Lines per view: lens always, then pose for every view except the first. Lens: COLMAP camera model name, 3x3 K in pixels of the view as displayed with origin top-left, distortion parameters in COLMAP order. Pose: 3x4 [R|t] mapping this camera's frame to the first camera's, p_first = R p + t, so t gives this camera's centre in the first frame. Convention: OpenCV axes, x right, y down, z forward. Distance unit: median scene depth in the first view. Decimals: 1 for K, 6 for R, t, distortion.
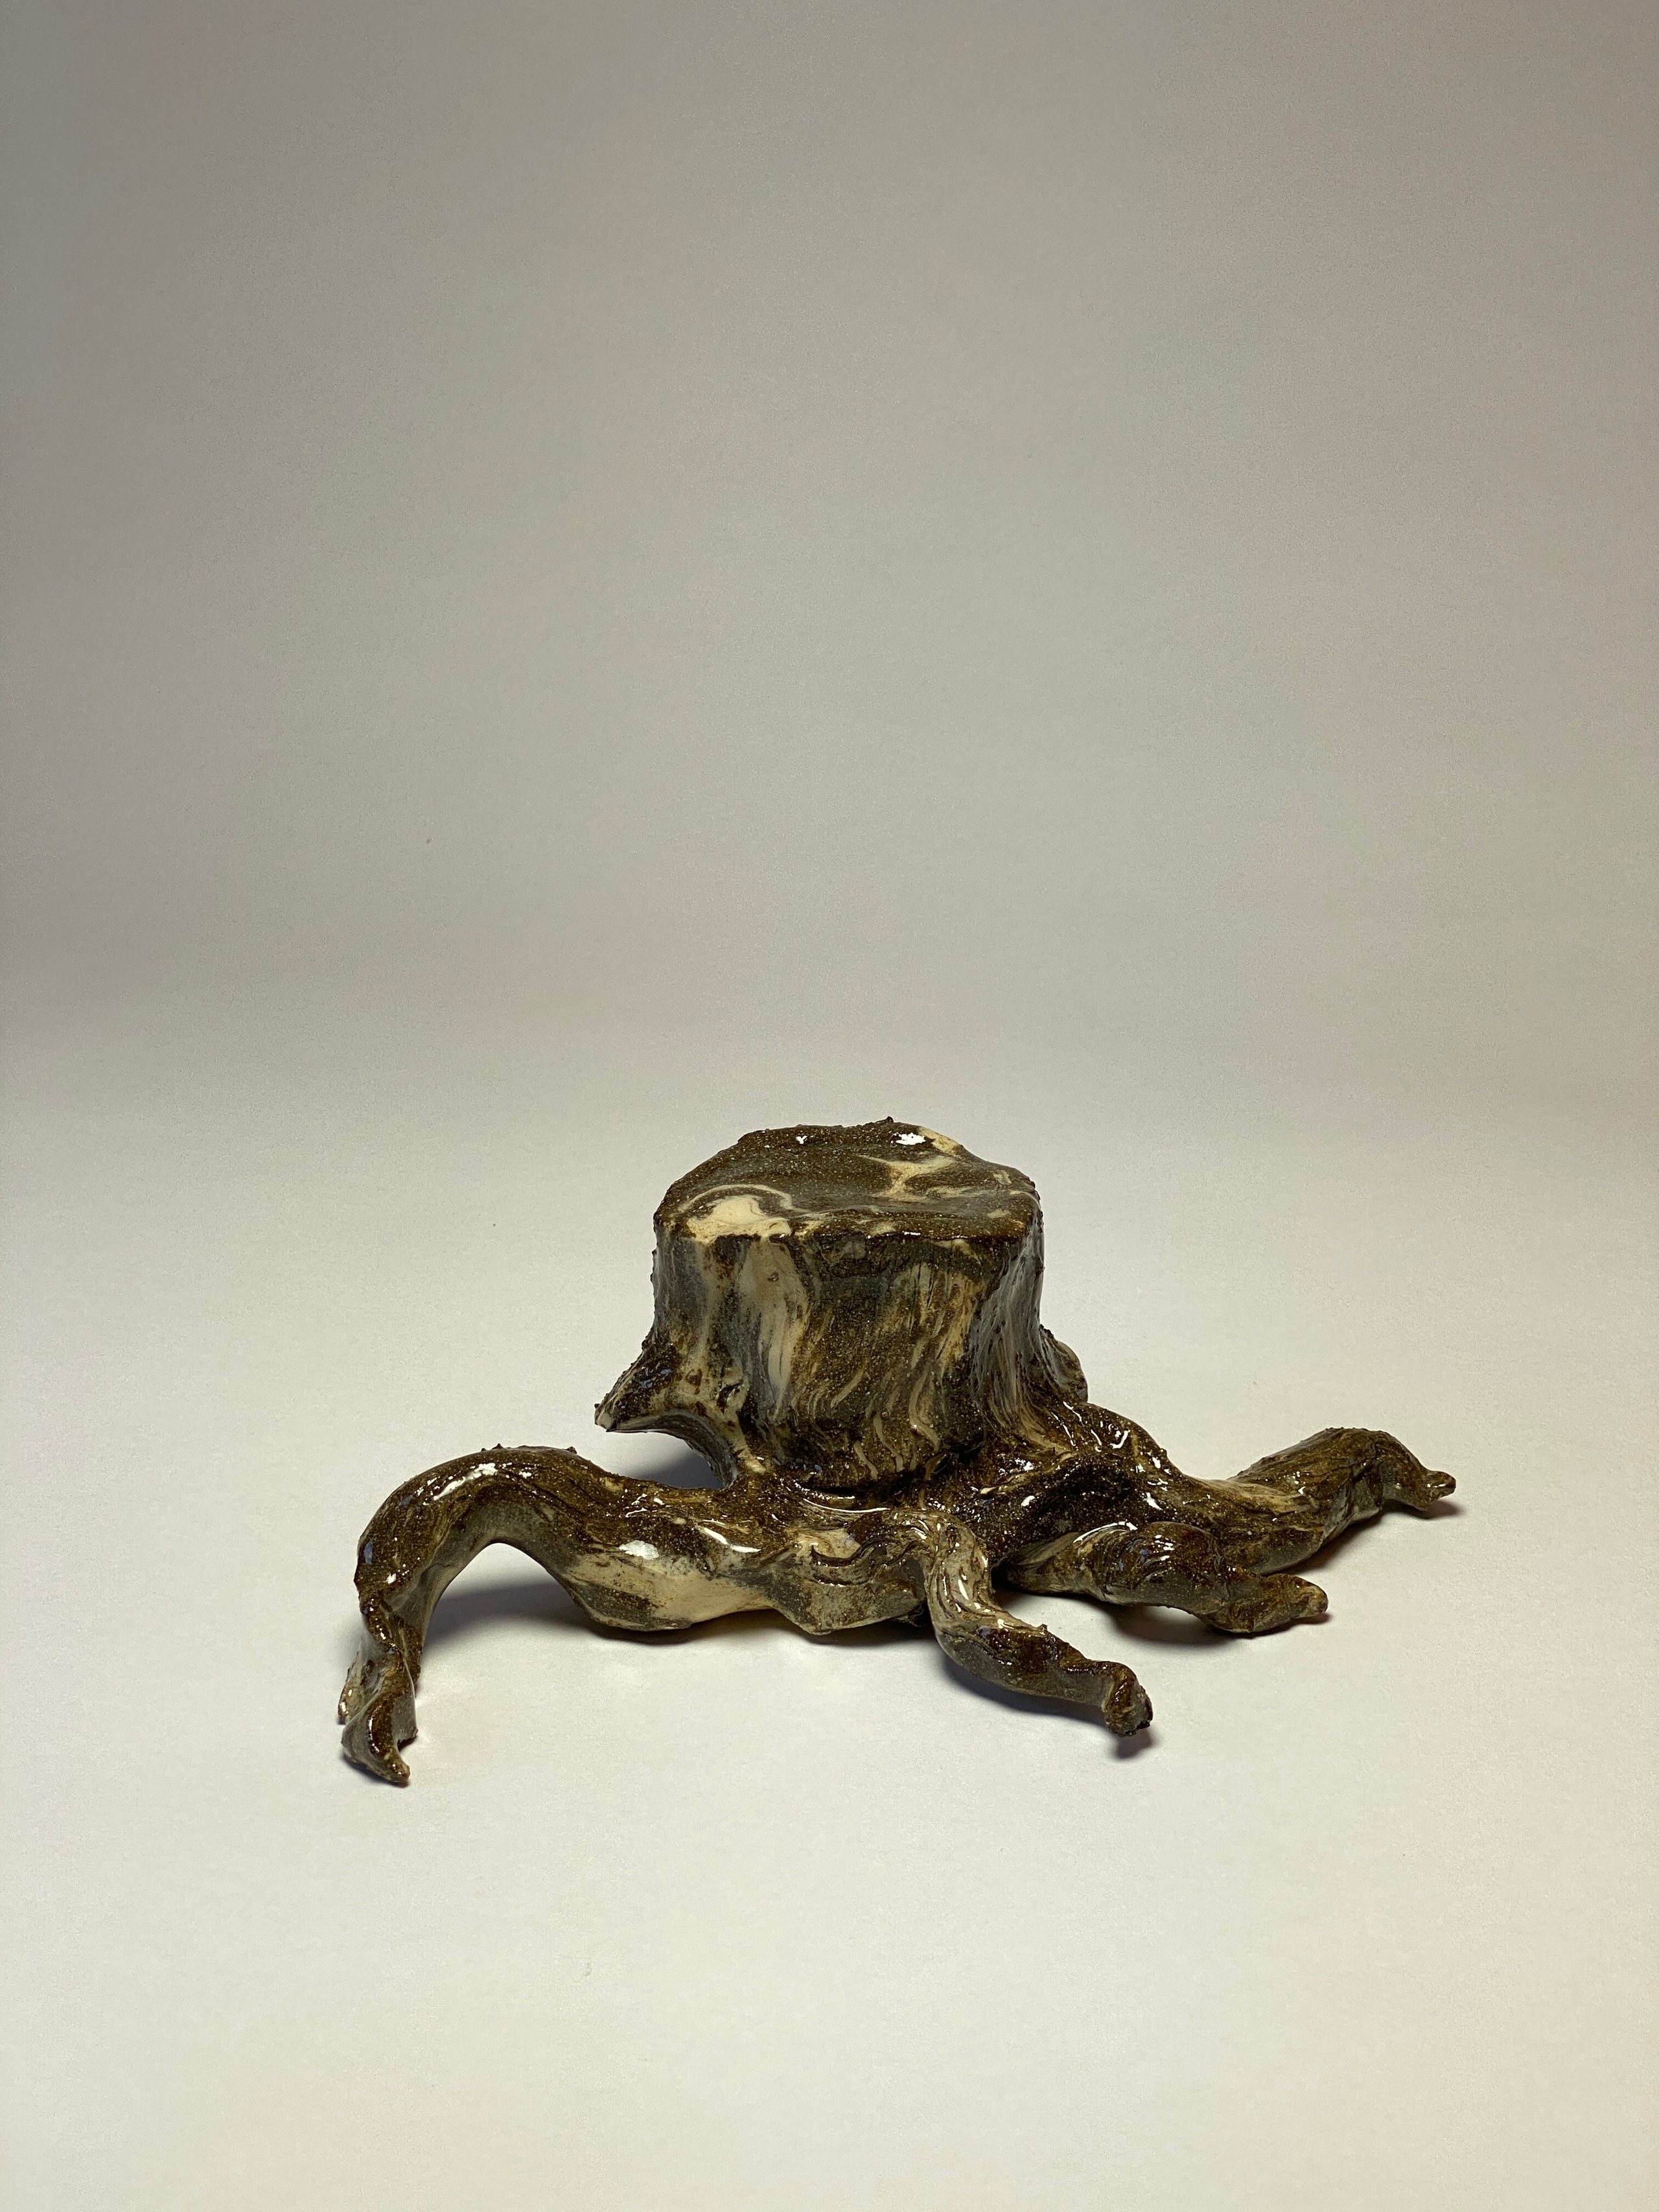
lens RADIAL K [[3362.8, 0, 828.9], [0, 3362.8, 1107.1], [0, 0, 1]] dist [-0.225142, 0.000000]
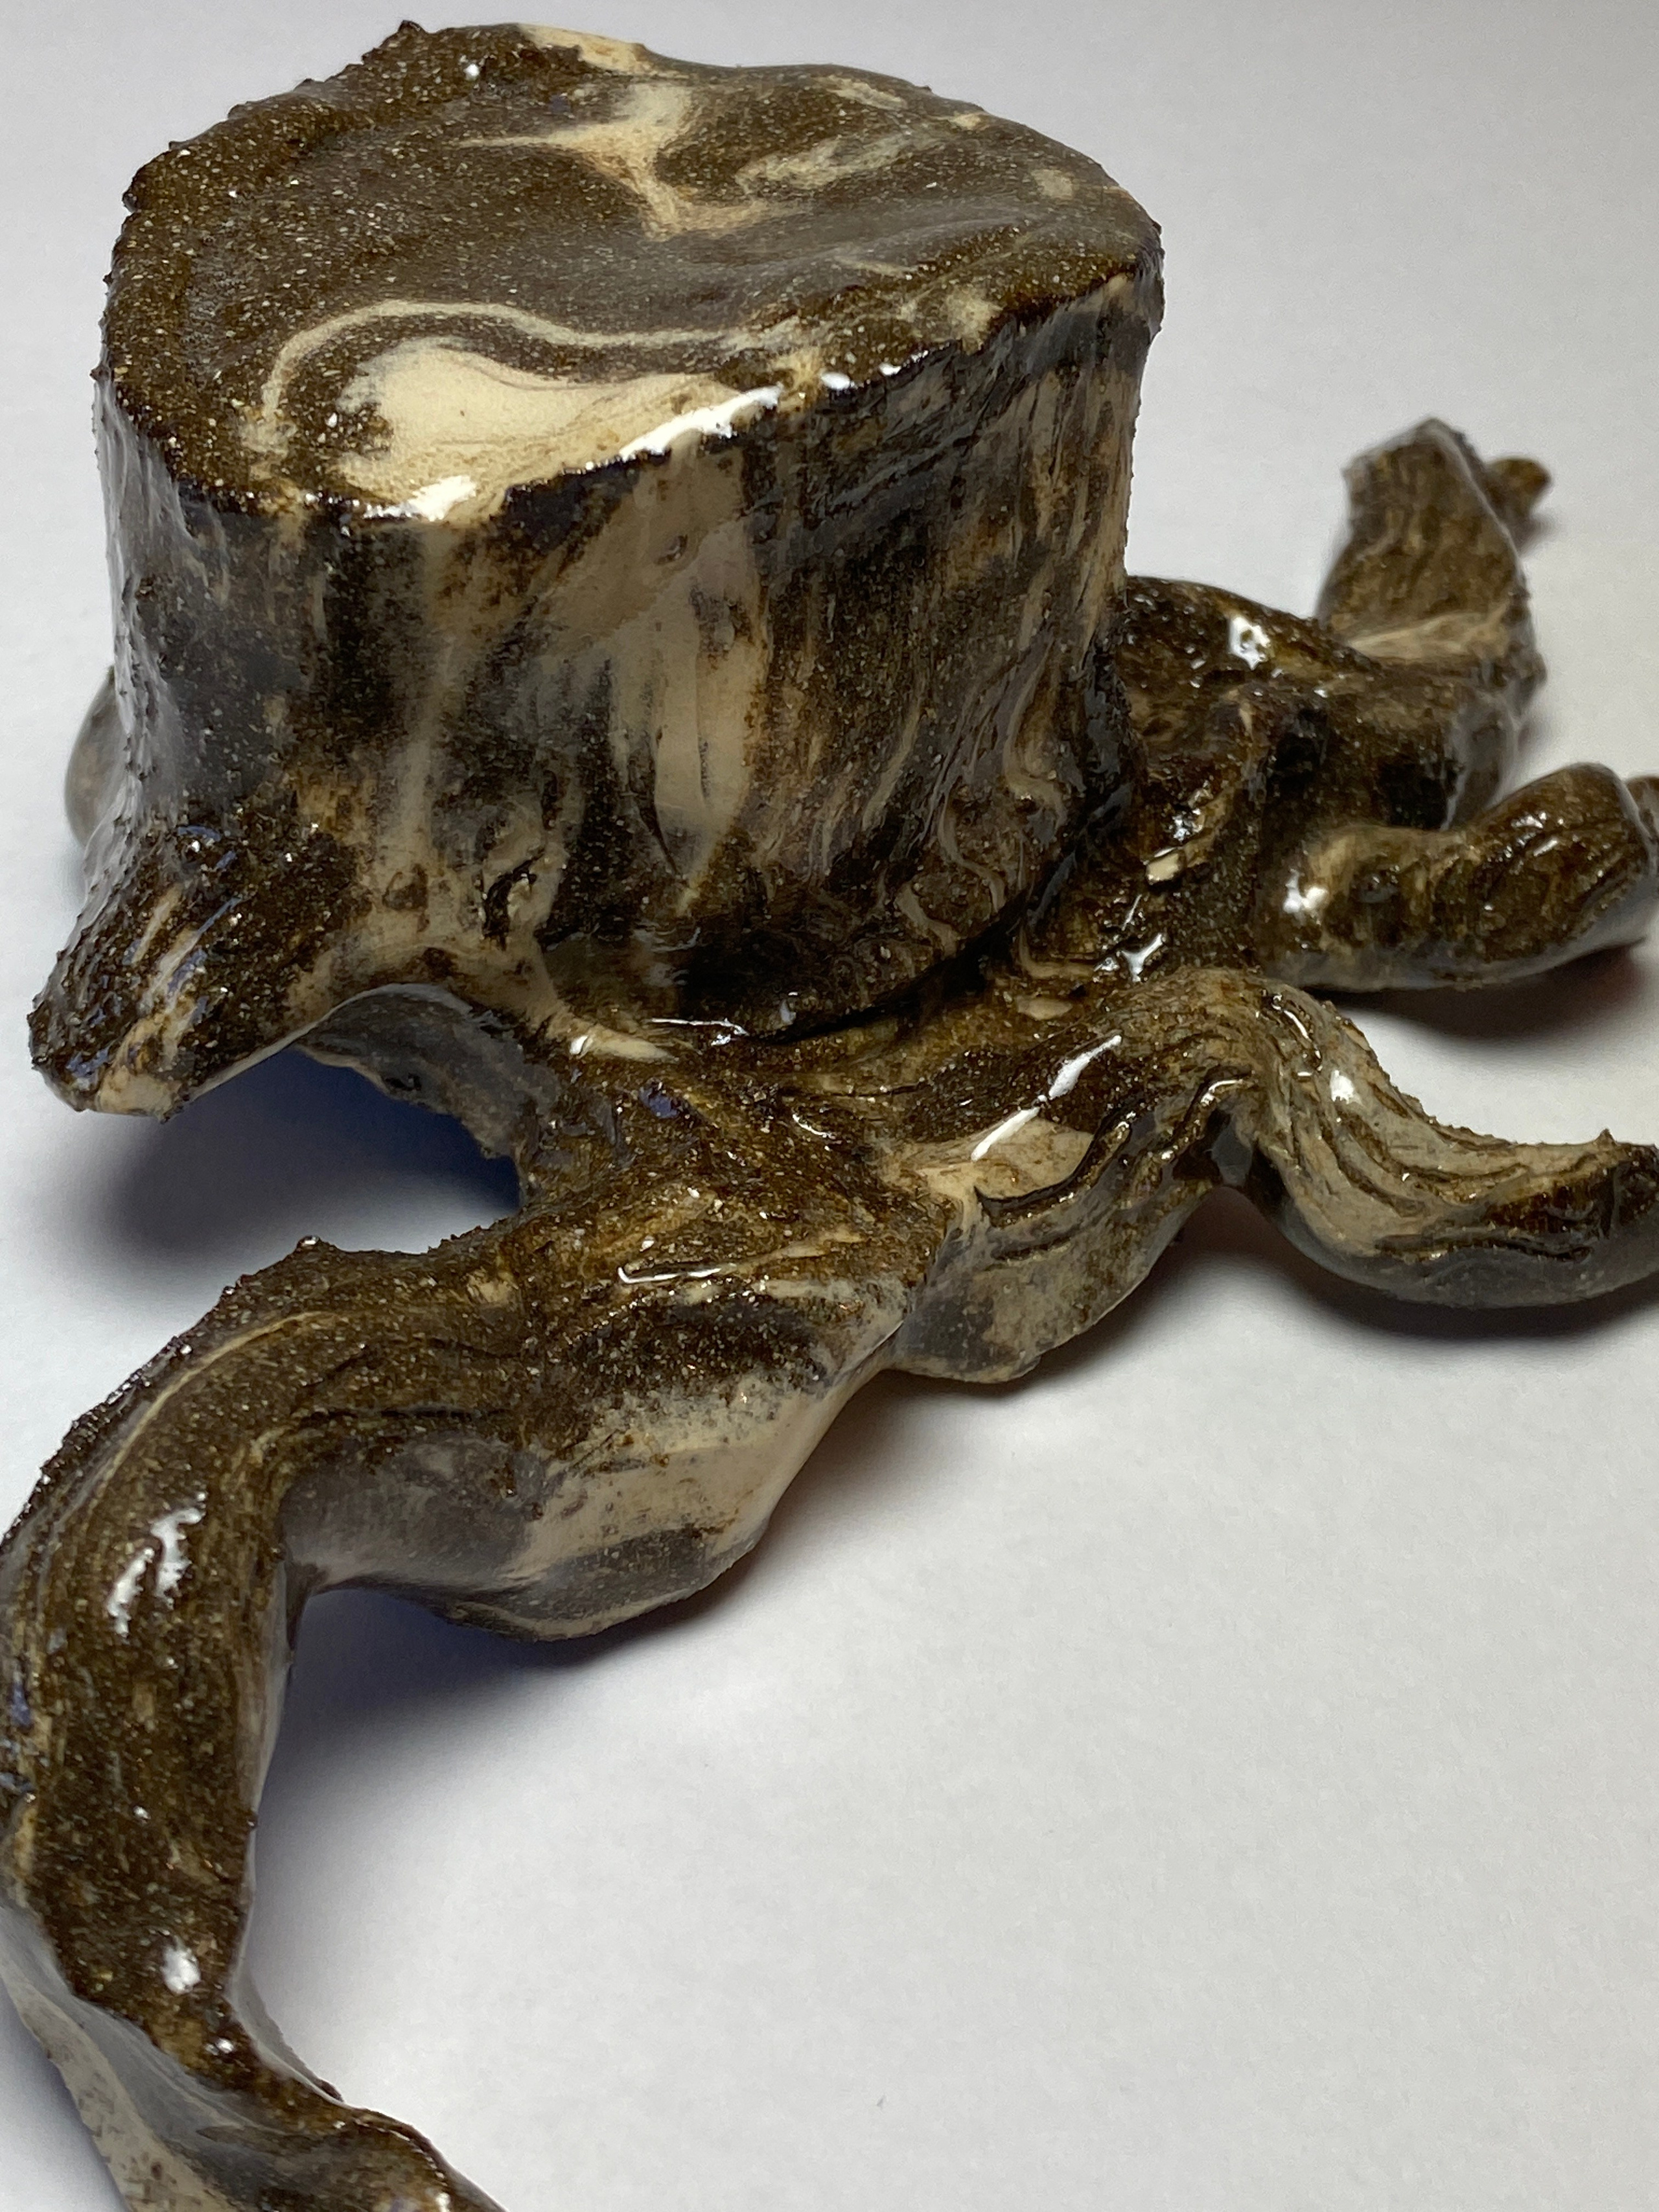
lens RADIAL K [[3335.5, 0, 829.5], [0, 3335.5, 1099.1], [0, 0, 1]] dist [0.017080, 0.000000]
pose [[0.713936, -0.433109, 0.550192, -0.218842], [0.208656, 0.881647, 0.423275, -0.041851], [-0.668400, -0.187390, 0.719810, 0.730718]]
